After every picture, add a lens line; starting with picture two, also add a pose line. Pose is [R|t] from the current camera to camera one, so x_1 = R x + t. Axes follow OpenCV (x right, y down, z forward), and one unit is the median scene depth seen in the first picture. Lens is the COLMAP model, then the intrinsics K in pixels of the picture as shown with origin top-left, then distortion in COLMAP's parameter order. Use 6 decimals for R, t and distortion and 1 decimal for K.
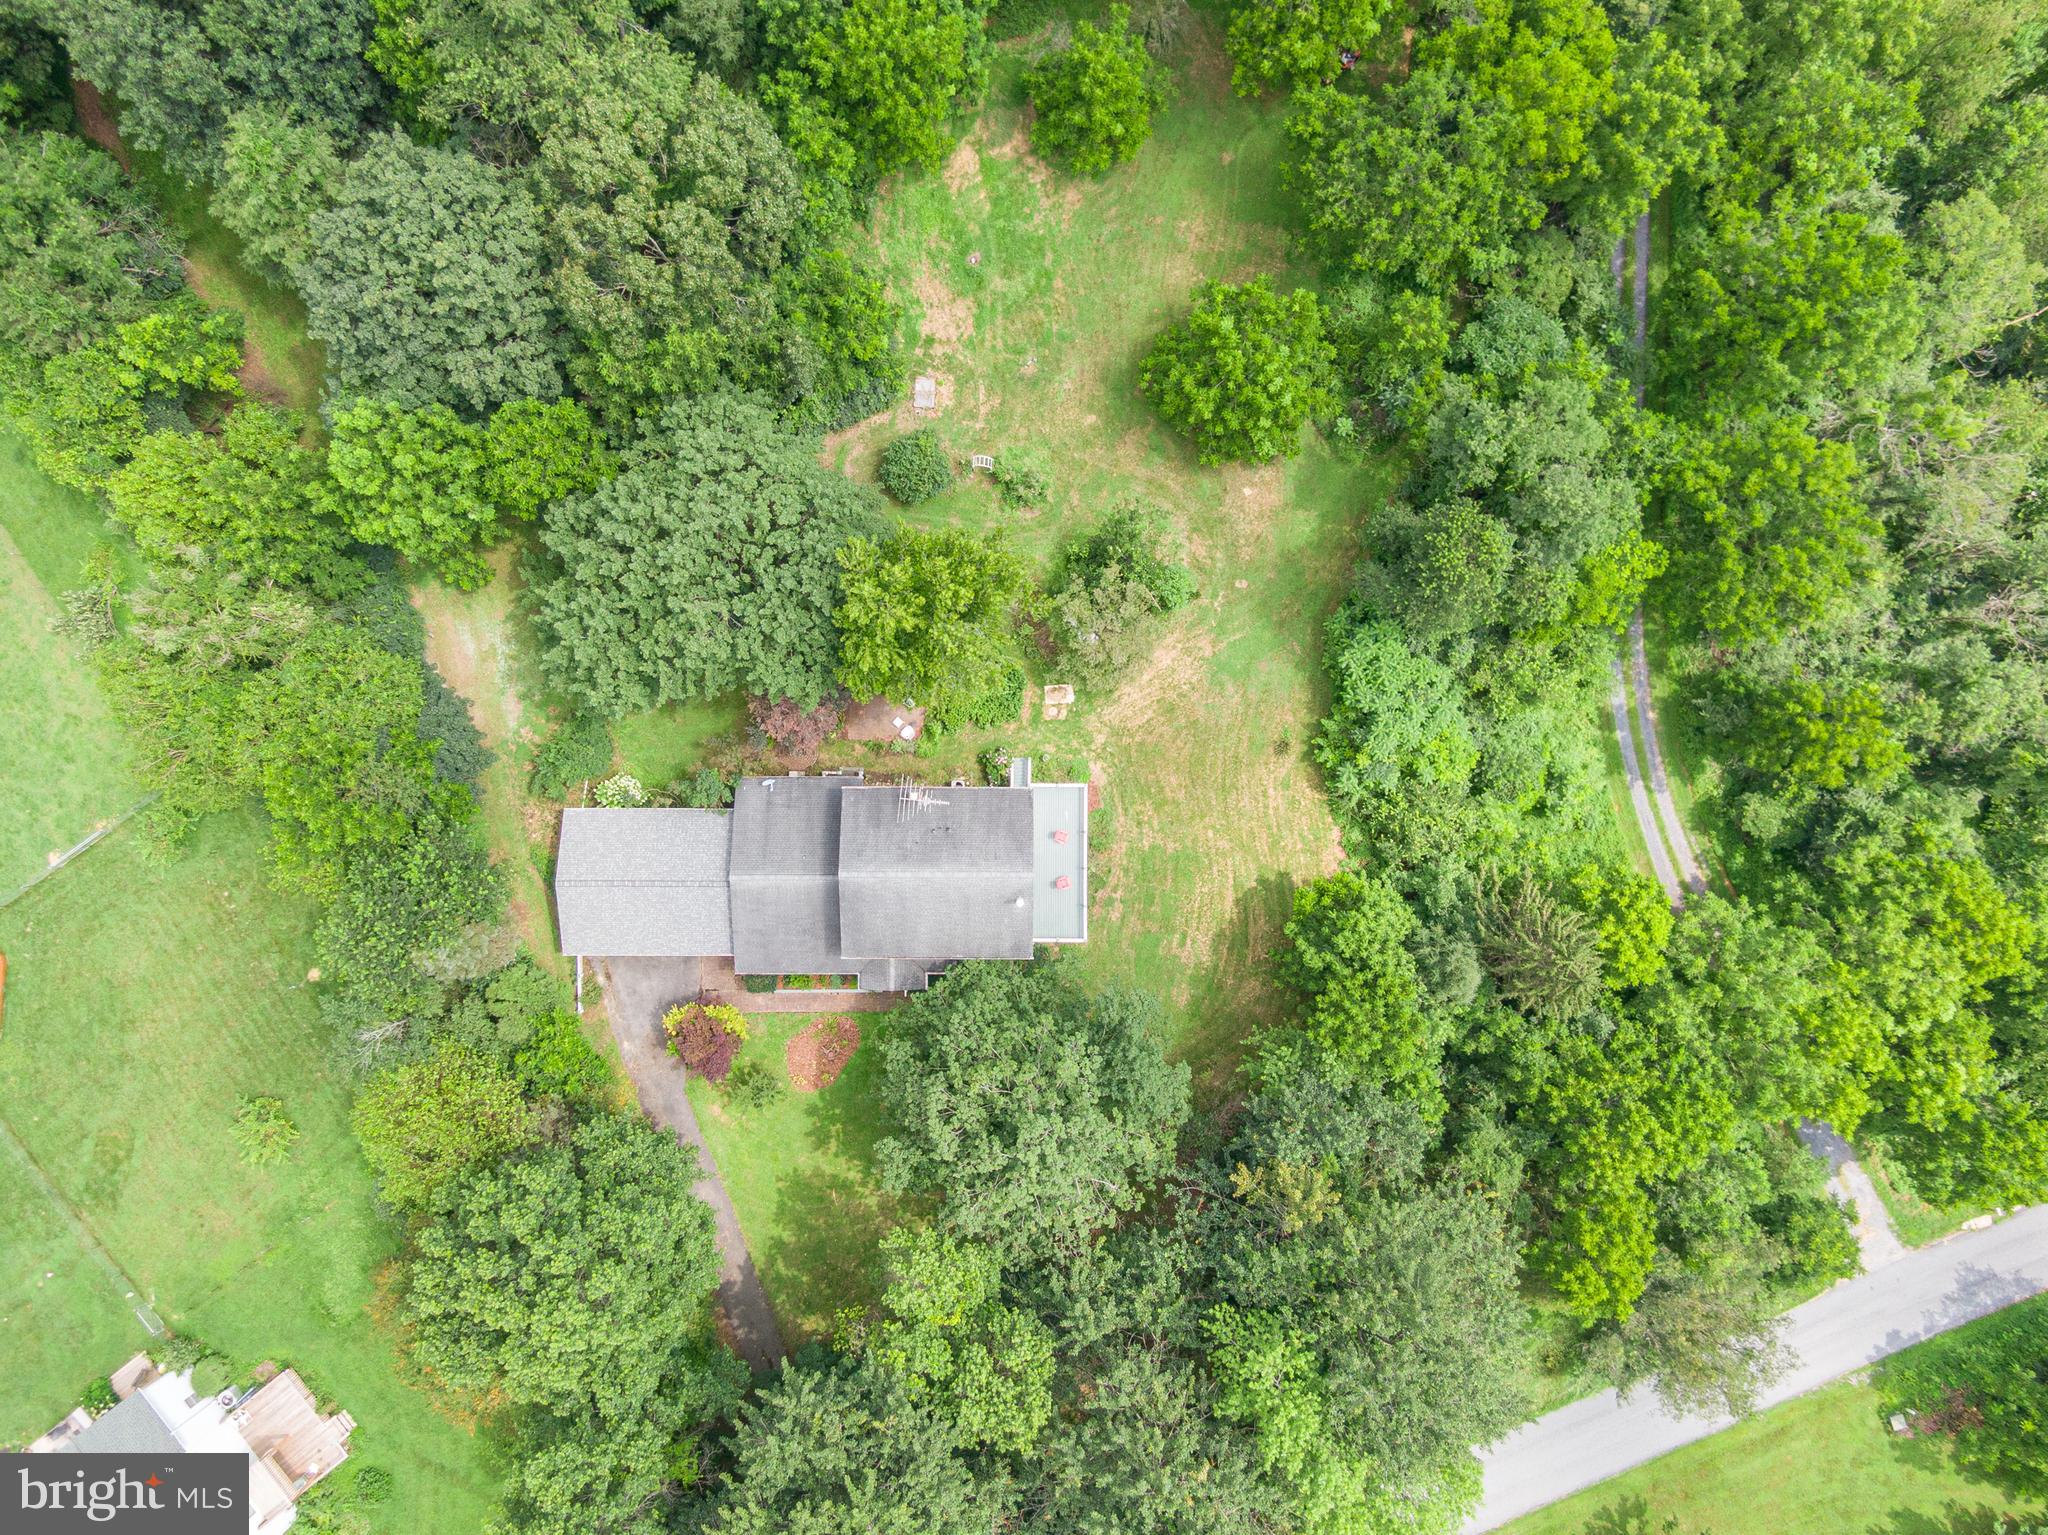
lens RADIAL K [[1522.4, 0, 1009.1], [0, 1522.4, 766.9], [0, 0, 1]] dist [0.009215, -0.005167]
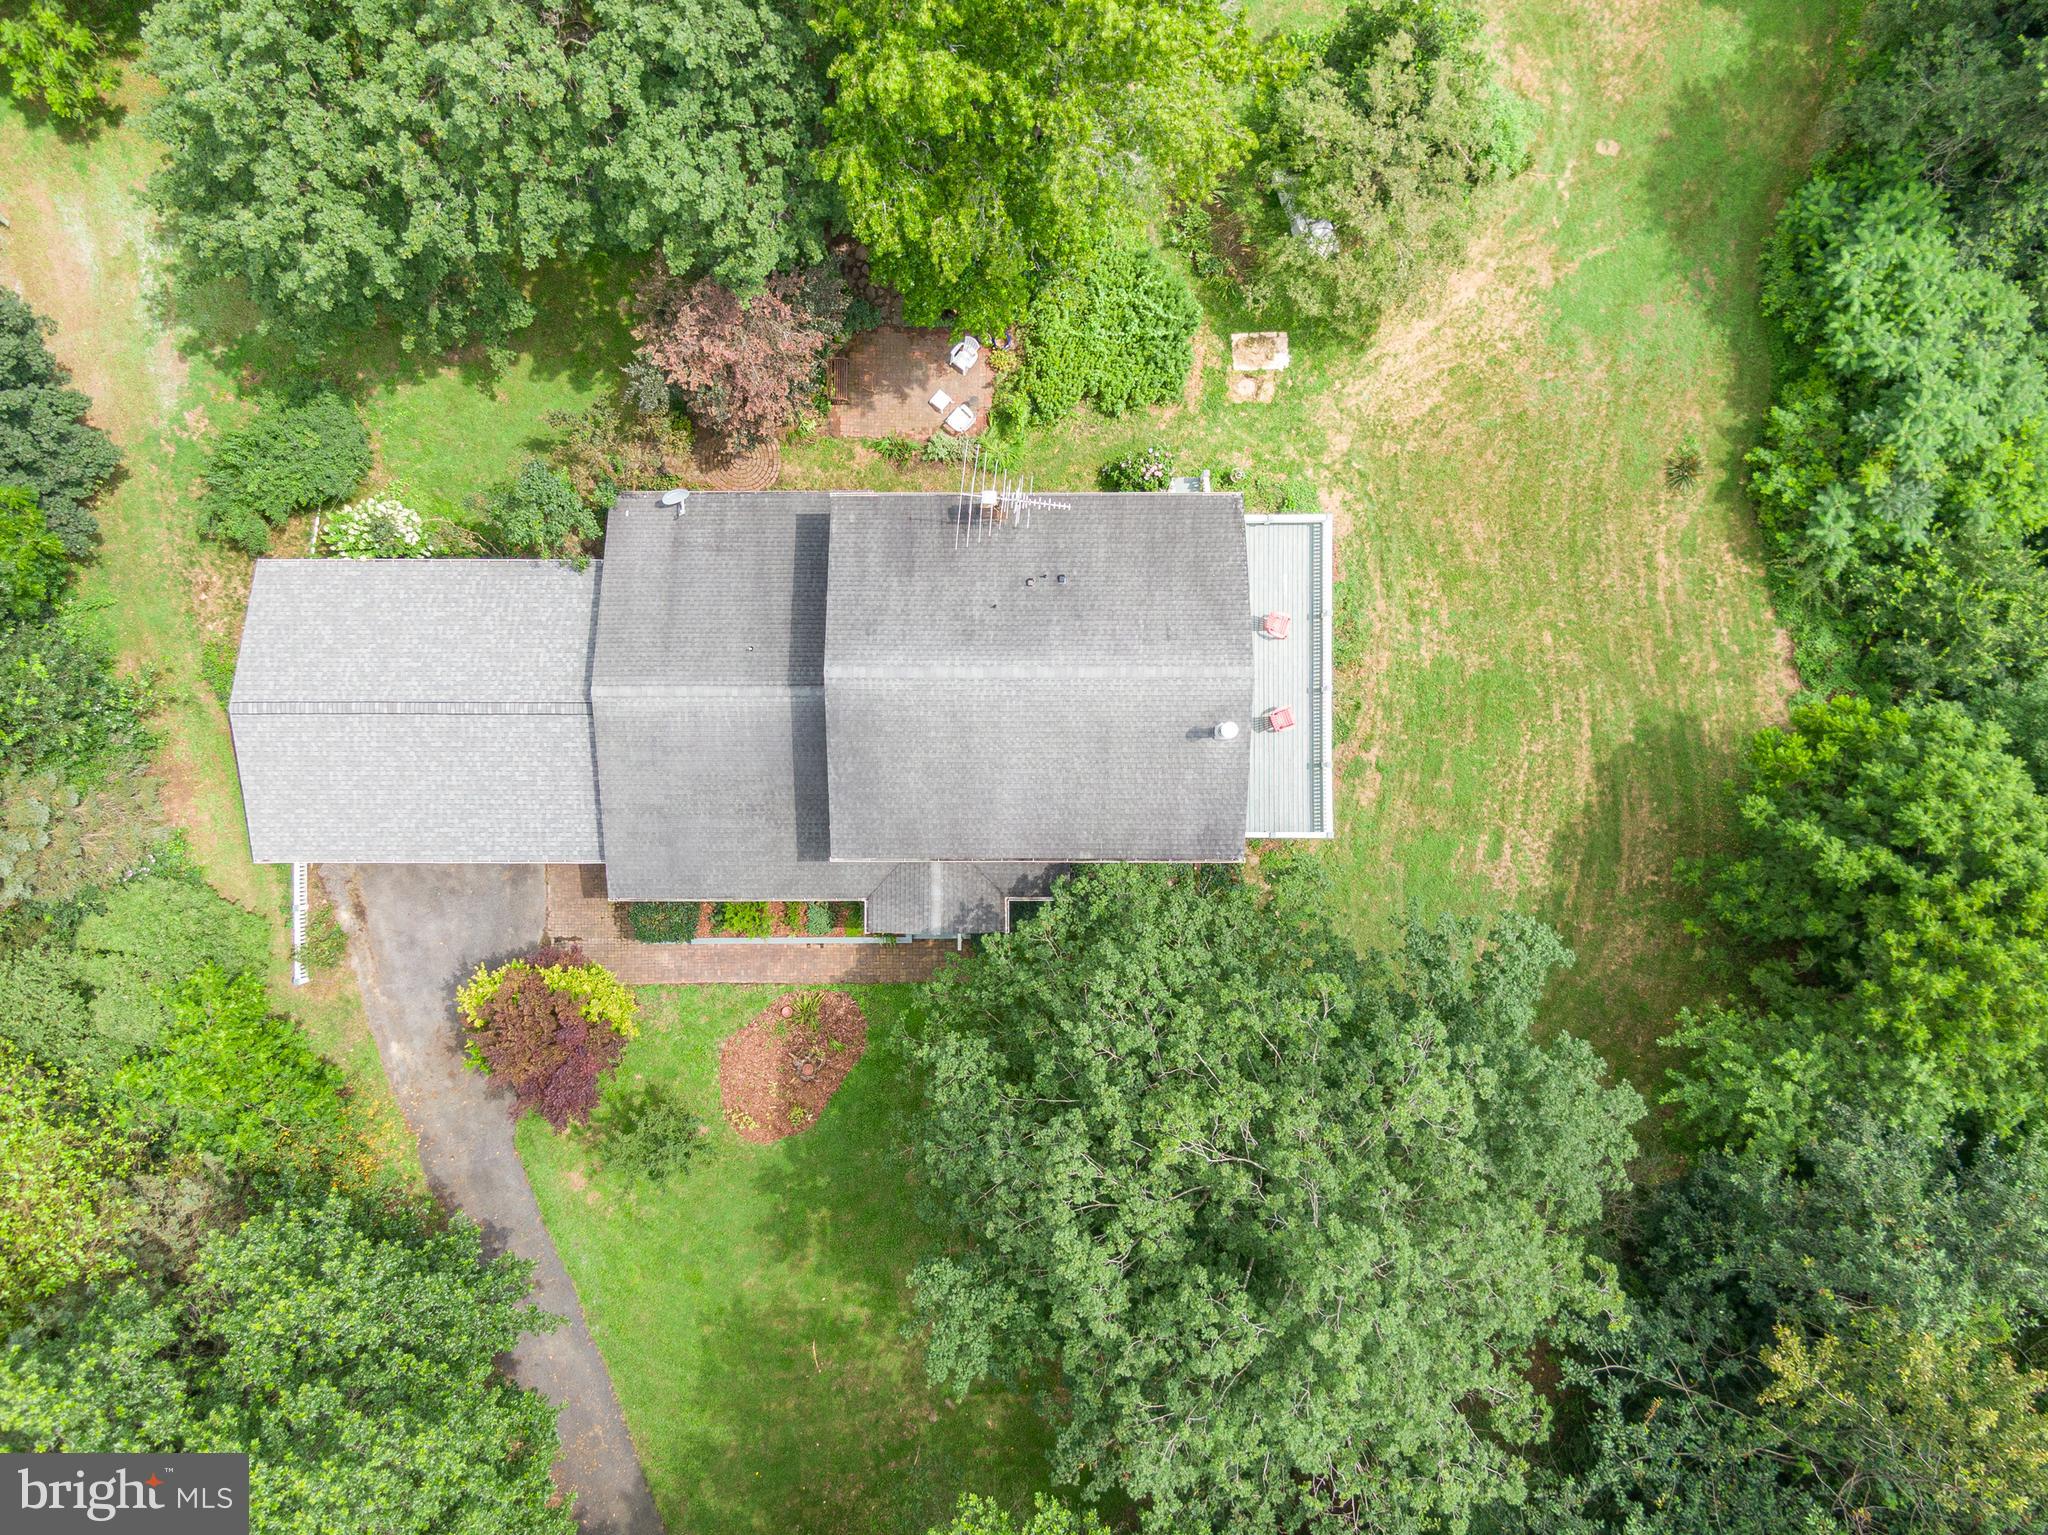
lens RADIAL K [[1537.4, 0, 963.5], [0, 1537.4, 771.3], [0, 0, 1]] dist [0.043584, -0.116312]
pose [[0.999861, -0.002981, -0.016424, -0.059614], [0.002867, 0.999972, -0.006973, 0.098279], [0.016444, 0.006925, 0.999841, 0.512673]]
